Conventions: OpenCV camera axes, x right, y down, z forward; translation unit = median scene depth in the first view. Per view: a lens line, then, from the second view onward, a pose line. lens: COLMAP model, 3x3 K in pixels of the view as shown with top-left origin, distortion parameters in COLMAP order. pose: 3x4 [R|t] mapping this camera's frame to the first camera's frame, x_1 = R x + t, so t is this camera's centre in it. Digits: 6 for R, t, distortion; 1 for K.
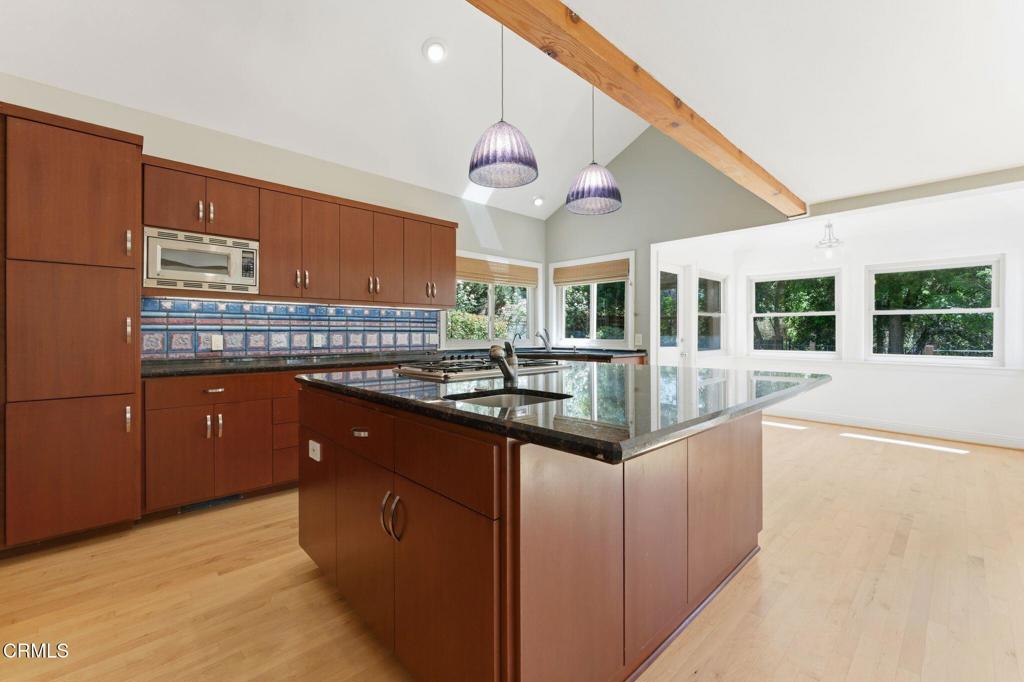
lens RADIAL K [[420.6, 0, 525.6], [0, 420.6, 335.0], [0, 0, 1]] dist [-0.003079, -0.000437]
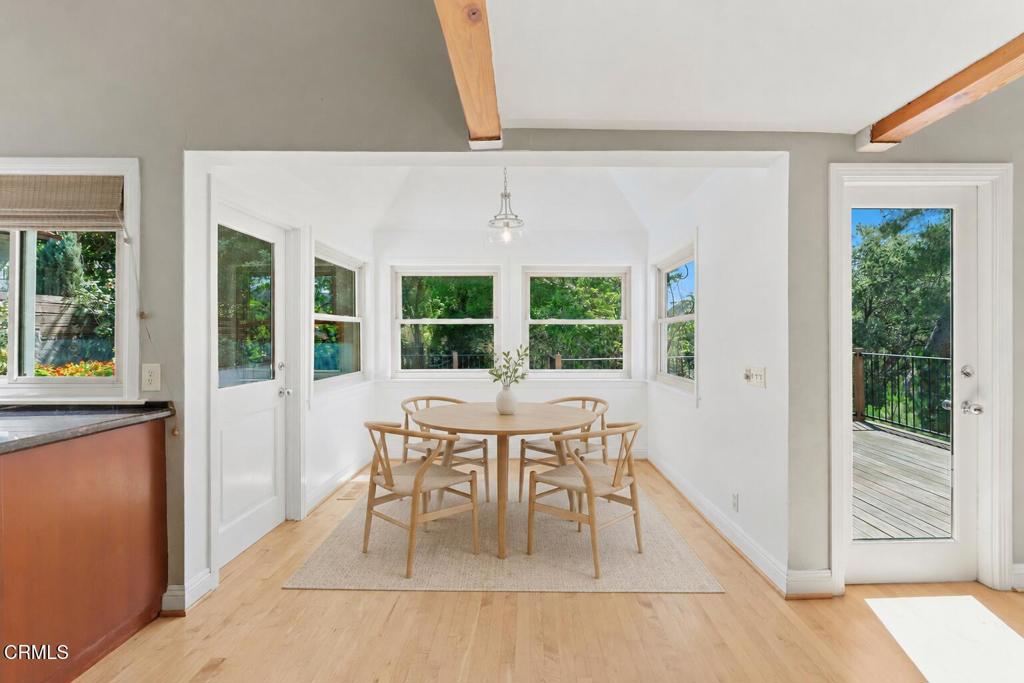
lens RADIAL K [[420.6, 0, 534.2], [0, 420.6, 337.3], [0, 0, 1]] dist [-0.003079, -0.000437]
pose [[0.679691, -0.005969, 0.733474, 0.240826], [0.009055, 0.999959, -0.000254, -0.026184], [-0.733442, 0.006814, 0.679717, 0.483850]]
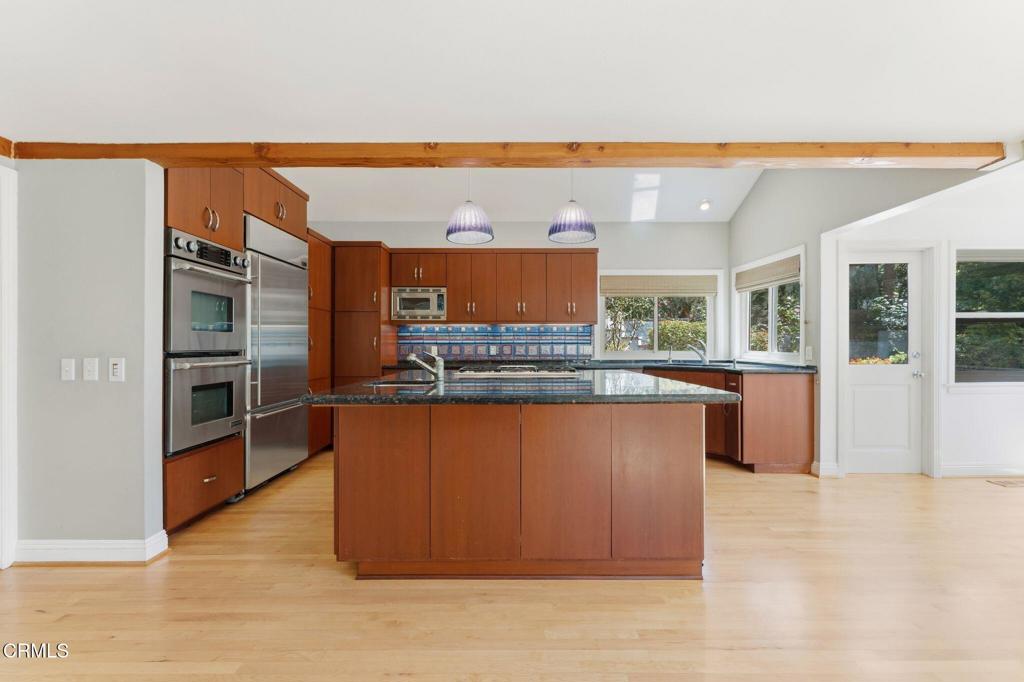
lens RADIAL K [[426.1, 0, 519.5], [0, 426.1, 343.0], [0, 0, 1]] dist [-0.001949, -0.000440]
pose [[0.724187, -0.002918, -0.689598, 0.465790], [-0.002657, 0.999972, -0.007021, -0.001083], [0.689599, 0.006917, 0.724159, 0.020076]]
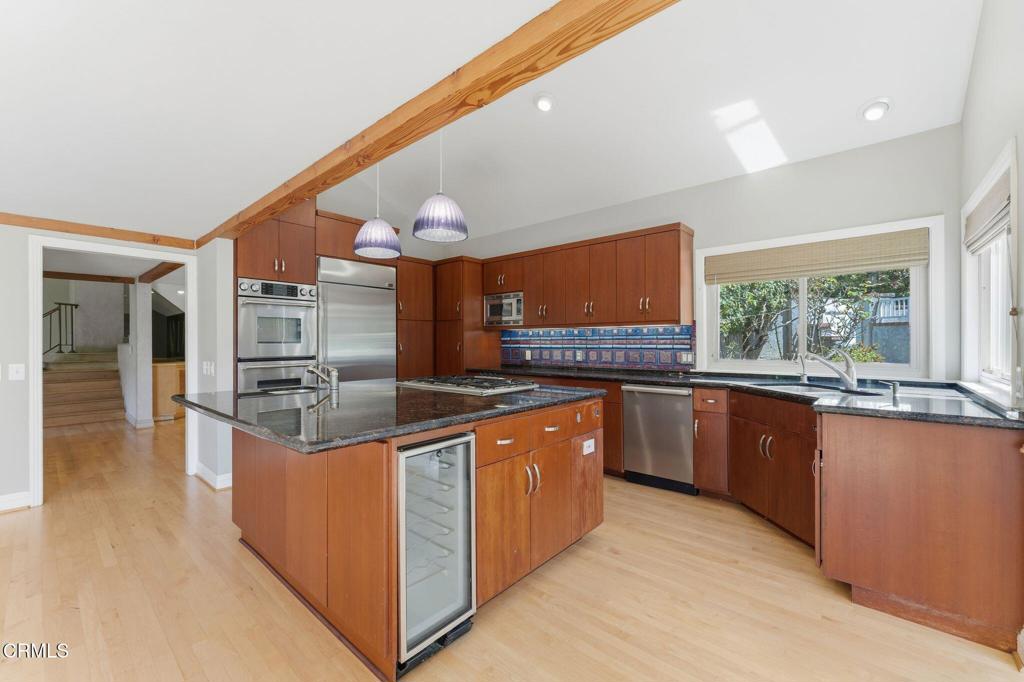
lens RADIAL K [[420.6, 0, 514.3], [0, 420.6, 337.0], [0, 0, 1]] dist [-0.003079, -0.000437]
pose [[0.085401, -0.011218, -0.996283, 0.638833], [0.000064, 0.999937, -0.011254, -0.024667], [0.996347, 0.000897, 0.085397, 0.579103]]
